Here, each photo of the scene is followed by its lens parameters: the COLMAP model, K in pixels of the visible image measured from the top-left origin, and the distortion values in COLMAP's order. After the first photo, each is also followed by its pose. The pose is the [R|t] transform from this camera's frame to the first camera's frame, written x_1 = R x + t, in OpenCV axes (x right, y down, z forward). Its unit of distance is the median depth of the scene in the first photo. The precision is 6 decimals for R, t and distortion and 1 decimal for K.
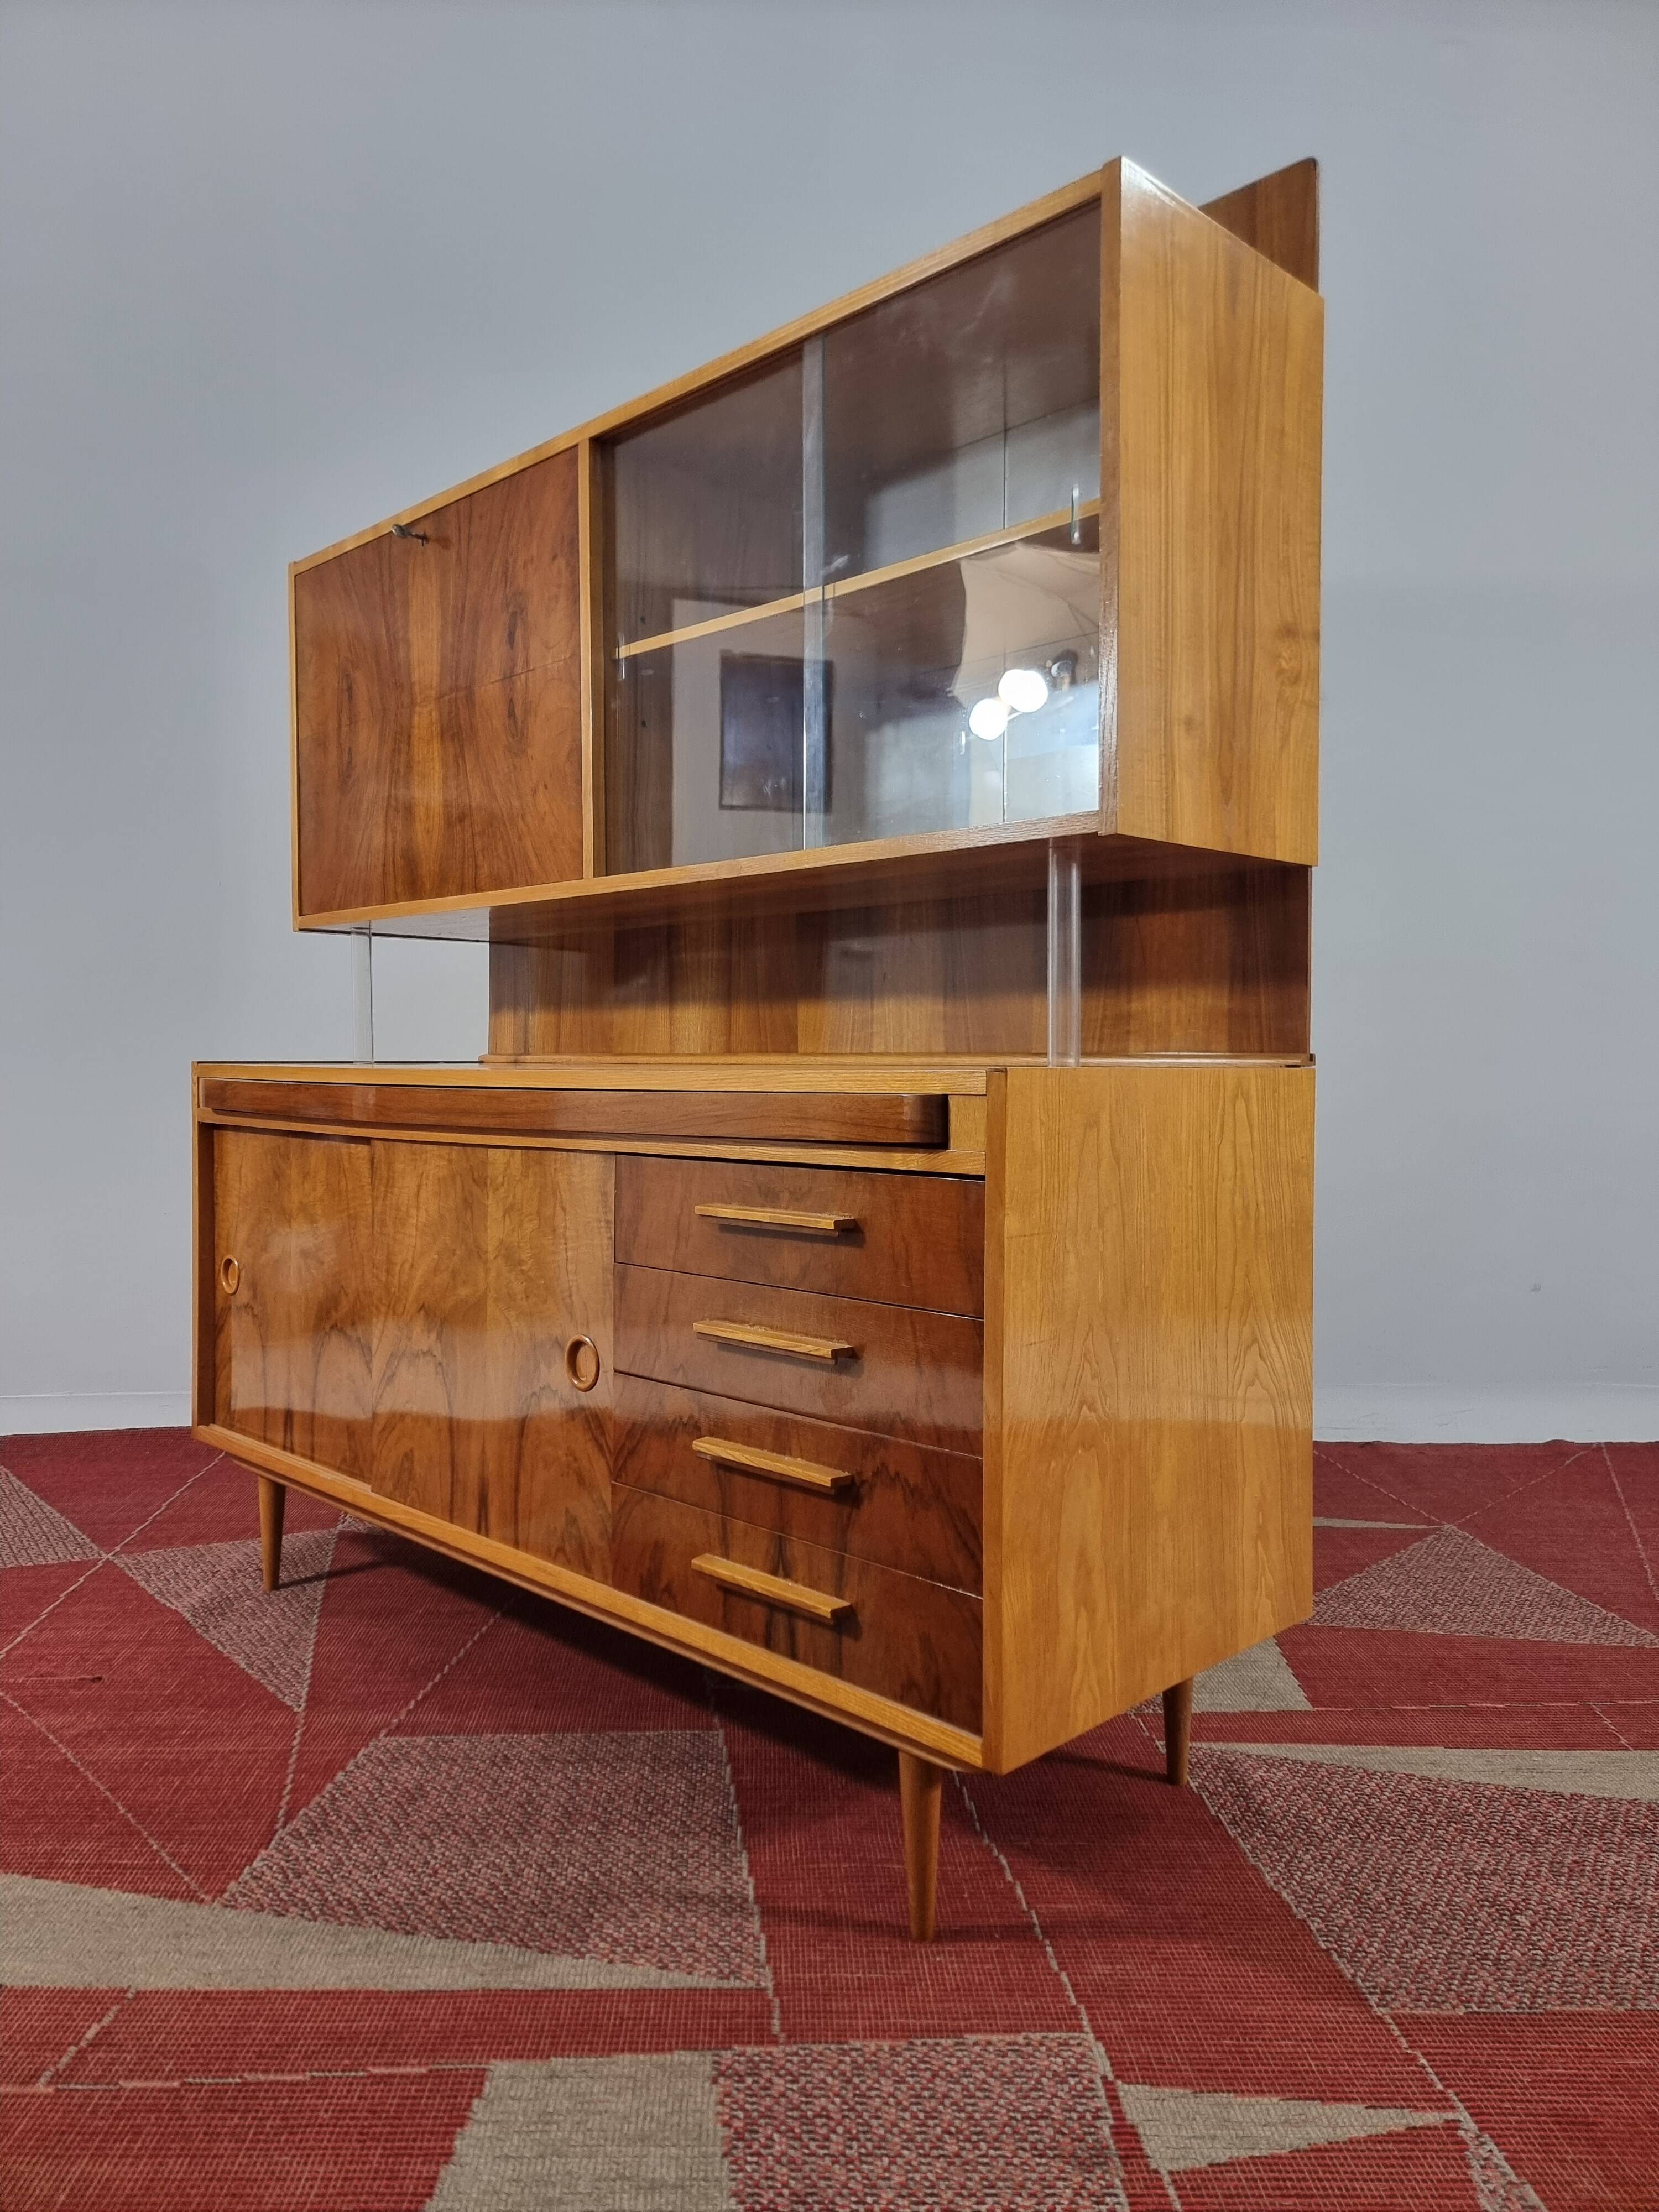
lens RADIAL K [[1525.0, 0, 833.1], [0, 1525.0, 1080.2], [0, 0, 1]] dist [0.074681, -0.049117]
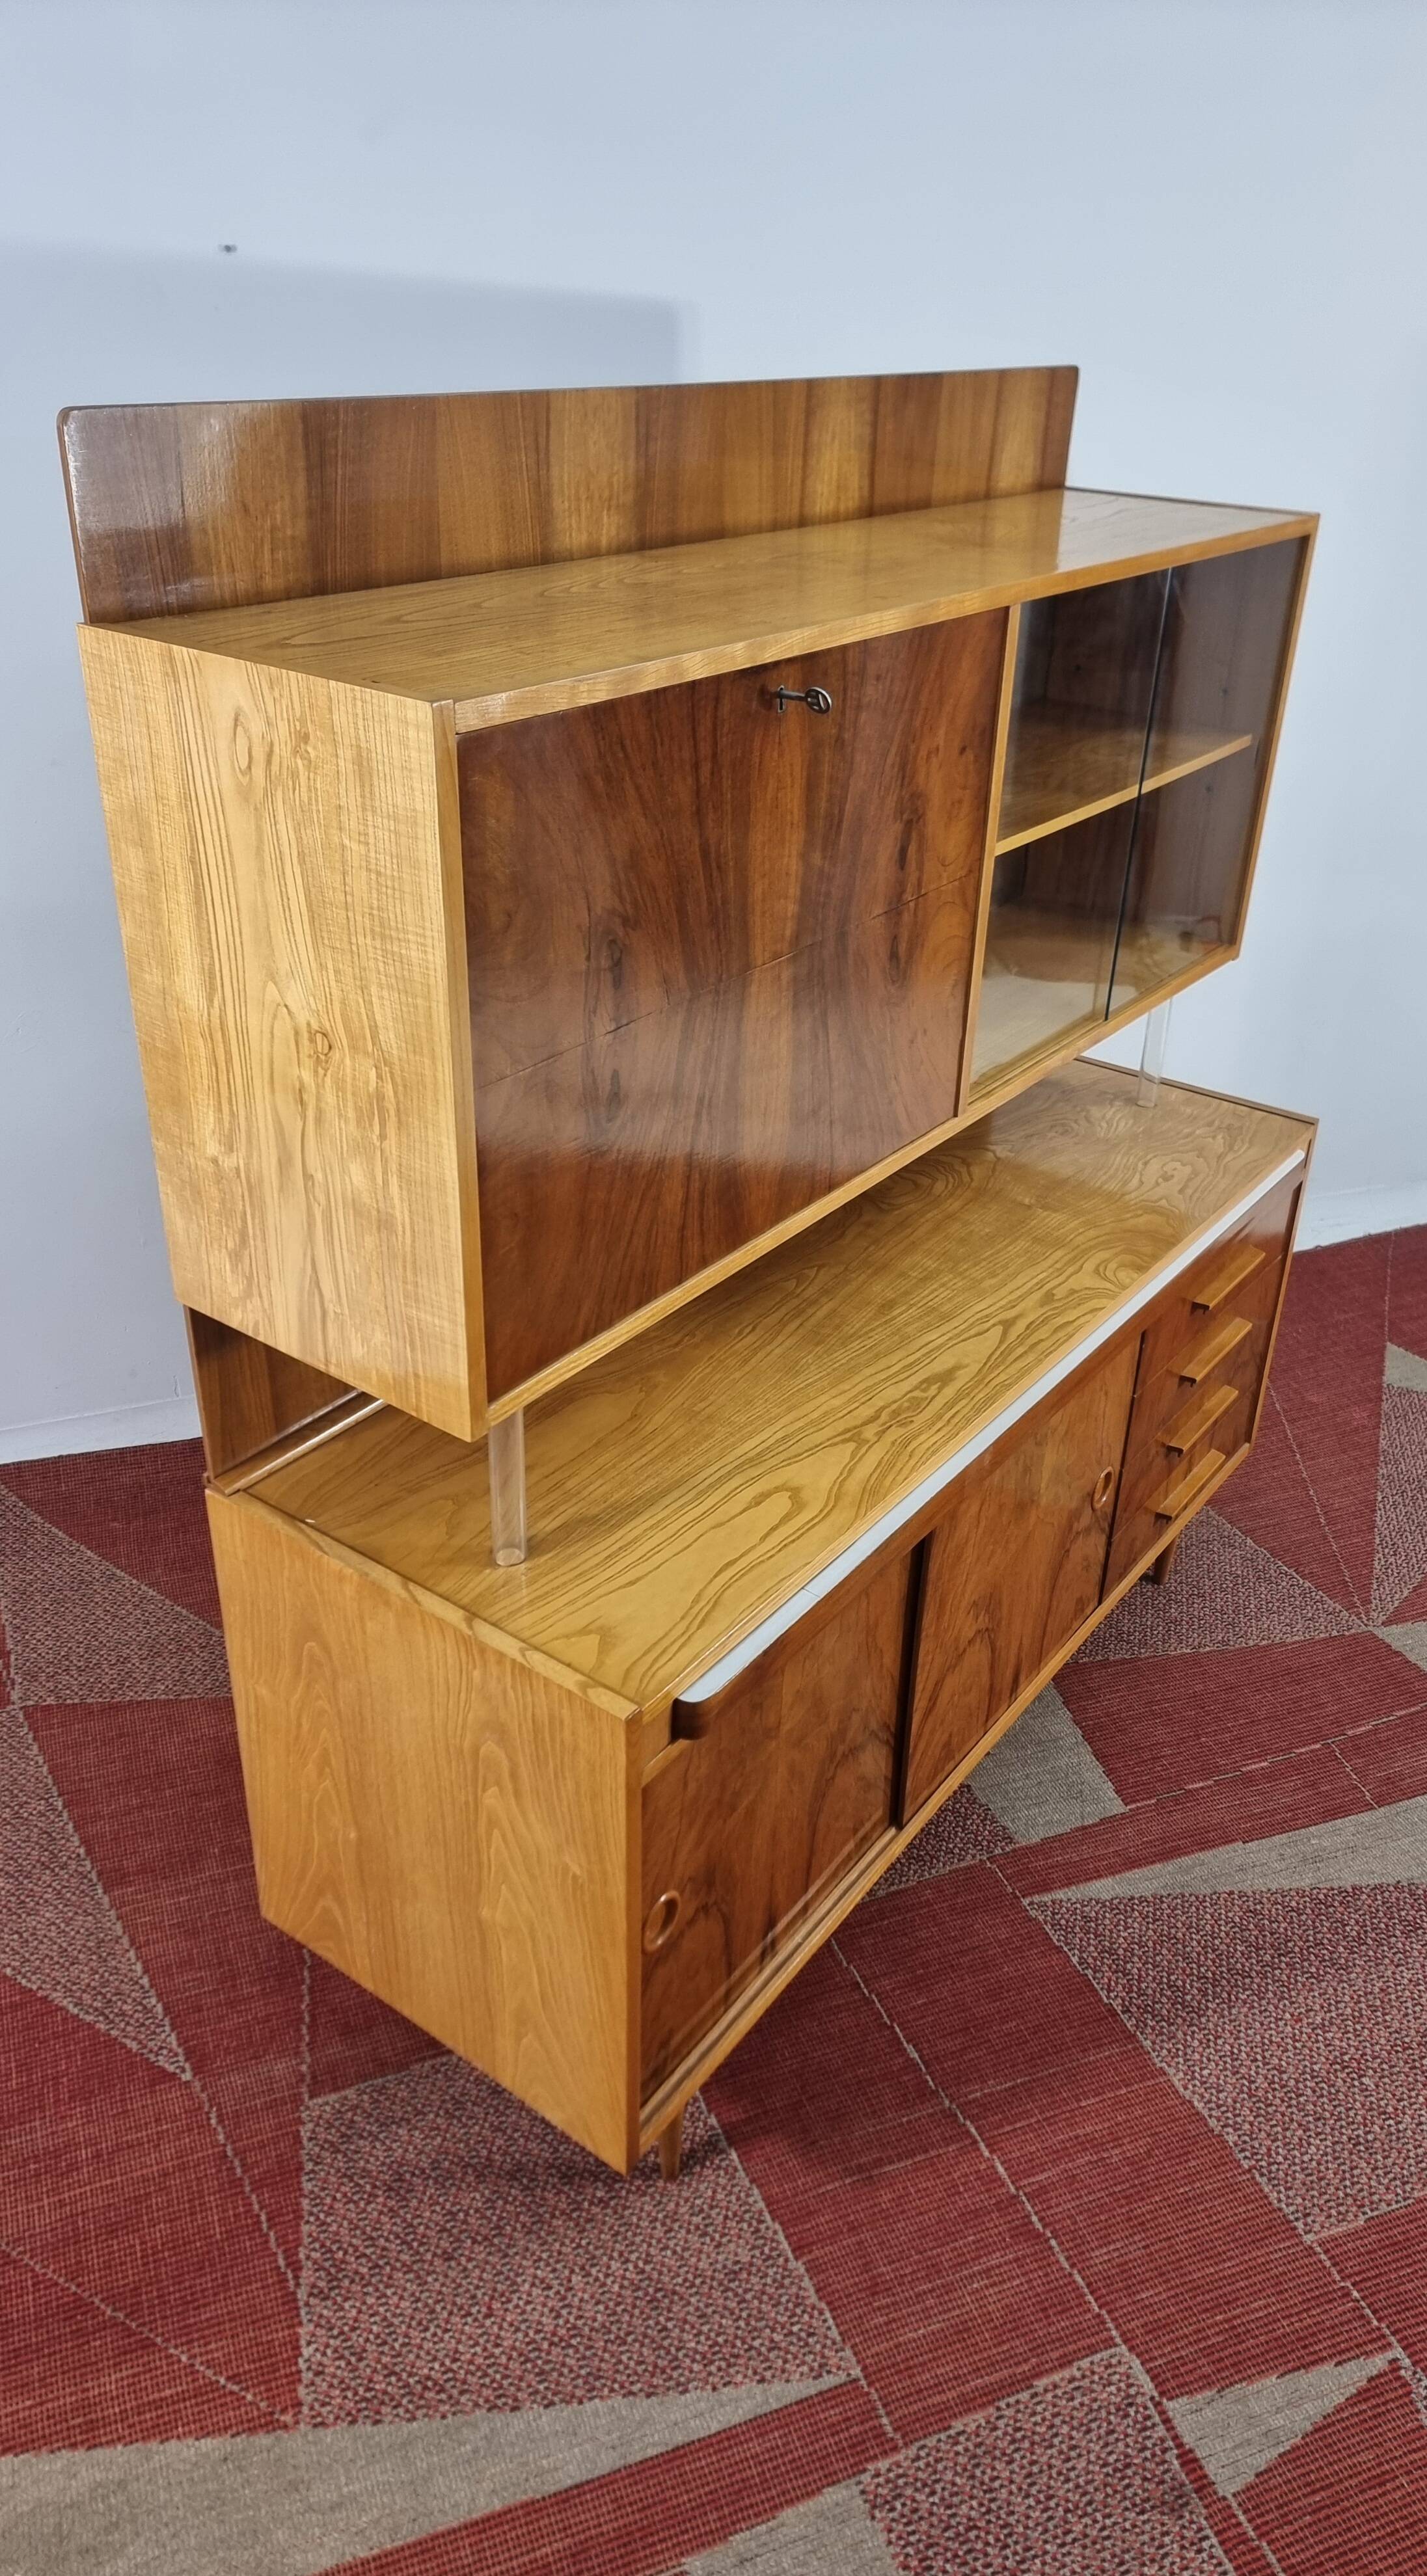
lens RADIAL K [[1792.2, 0, 736.8], [0, 1792.2, 1277.2], [0, 0, 1]] dist [0.071831, -0.005509]
pose [[-0.145989, -0.487280, 0.860956, -1.070192], [-0.014636, 0.871248, 0.490624, -0.551190], [-0.989178, 0.059025, -0.134324, 1.249954]]
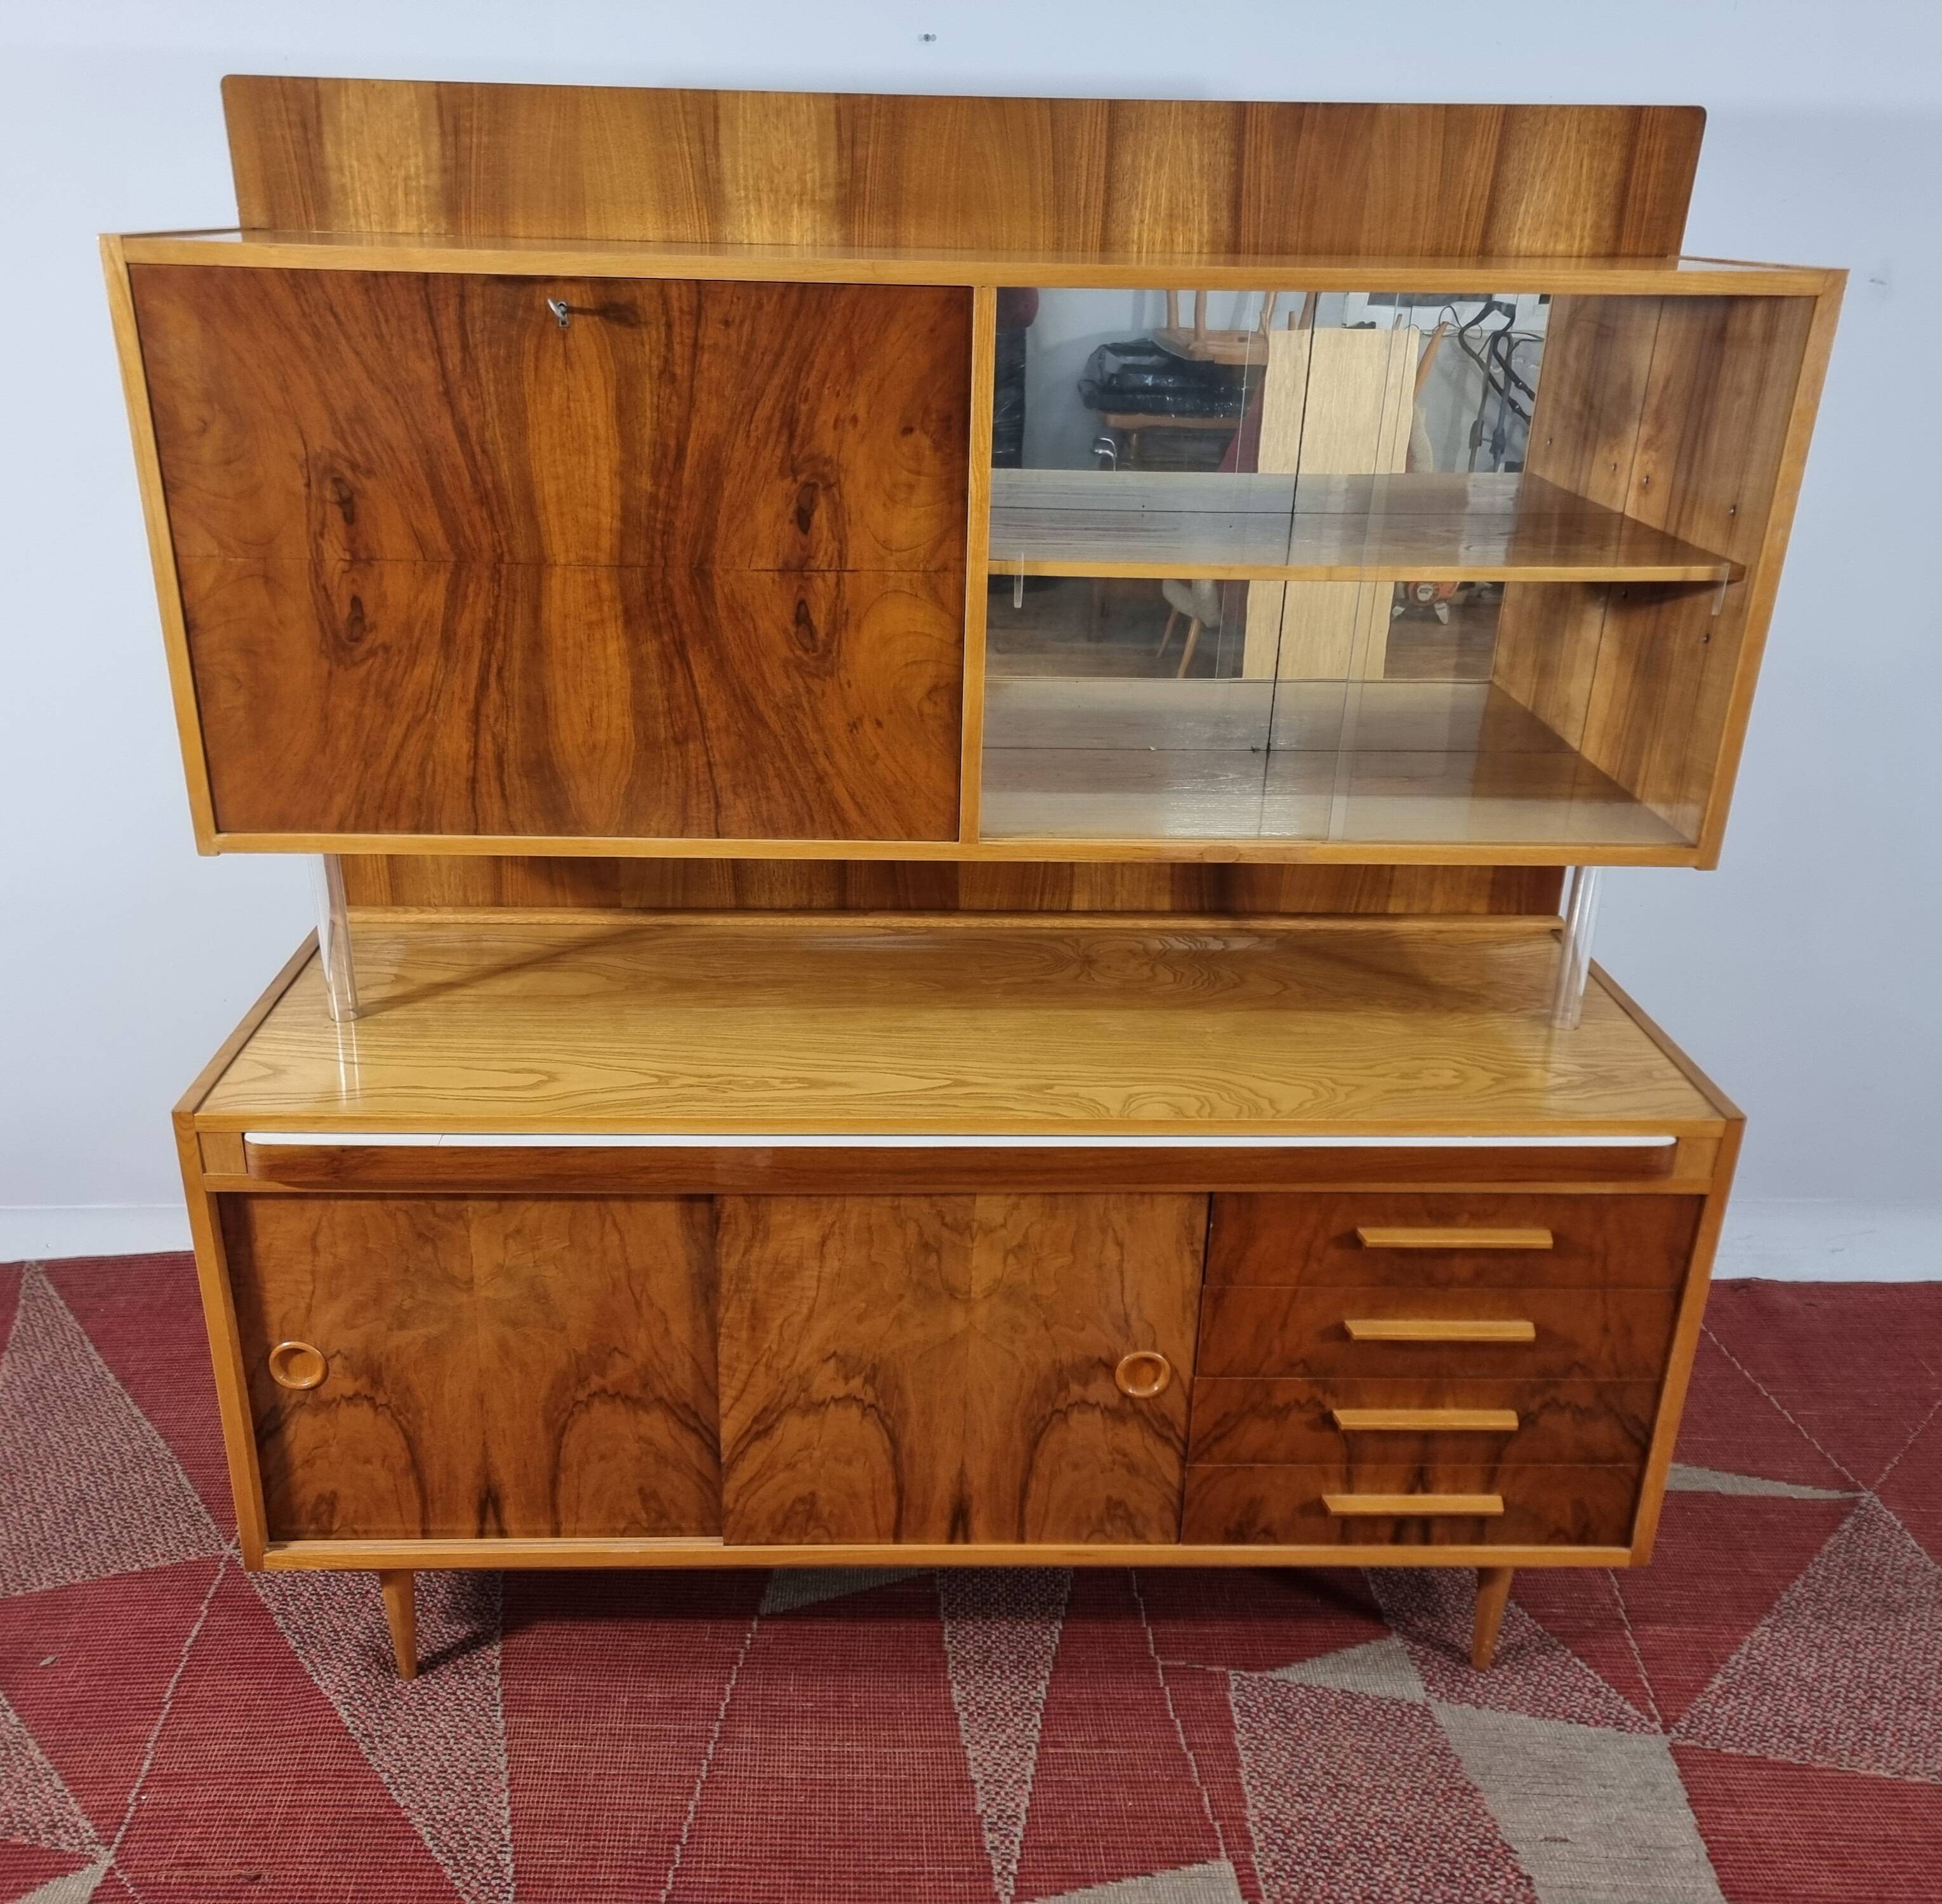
lens RADIAL K [[1743.1, 0, 929.0], [0, 1743.1, 950.8], [0, 0, 1]] dist [0.082795, -0.061568]
pose [[0.691451, -0.272657, 0.668994, -0.810138], [-0.007817, 0.923164, 0.384326, -0.433590], [-0.722381, -0.270973, 0.636192, 0.385321]]
